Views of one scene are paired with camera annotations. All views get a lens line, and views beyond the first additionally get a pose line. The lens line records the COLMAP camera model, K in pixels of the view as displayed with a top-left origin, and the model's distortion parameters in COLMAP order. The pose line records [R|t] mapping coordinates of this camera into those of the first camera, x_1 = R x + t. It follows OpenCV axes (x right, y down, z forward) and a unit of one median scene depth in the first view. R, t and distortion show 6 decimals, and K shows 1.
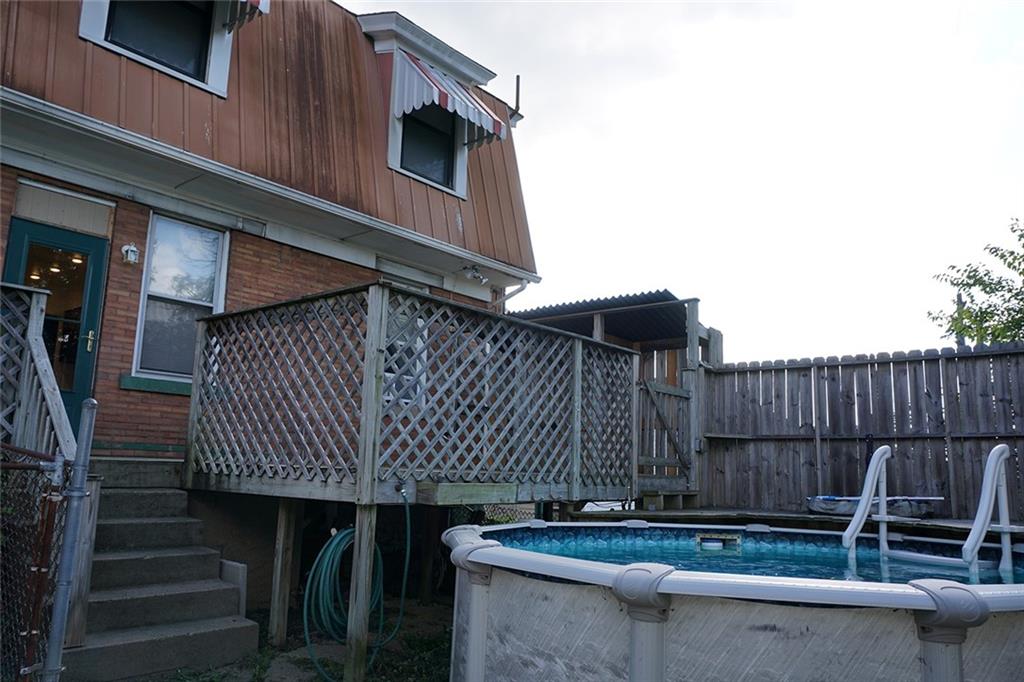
lens RADIAL K [[766.0, 0, 512.0], [0, 766.0, 341.0], [0, 0, 1]] dist [-0.030602, 0.008392]
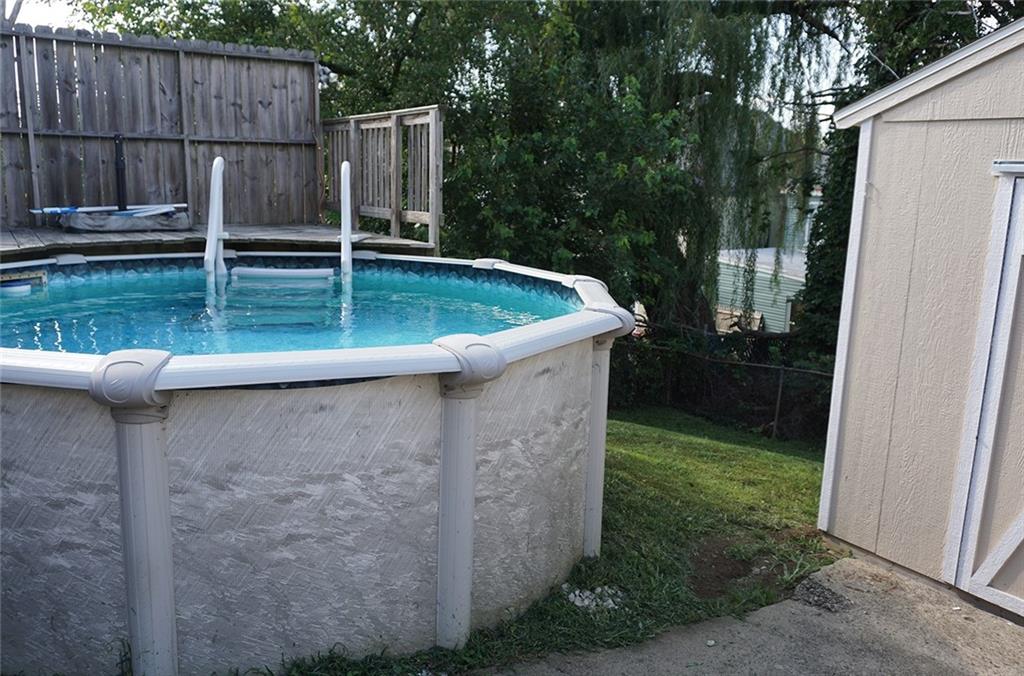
lens RADIAL K [[817.8, 0, 512.0], [0, 817.8, 338.0], [0, 0, 1]] dist [-0.015363, 0.001425]
pose [[0.299499, -0.209812, 0.930741, -0.601096], [-0.181252, 0.945244, 0.271405, 0.022335], [-0.936722, -0.249985, 0.245071, 0.624836]]
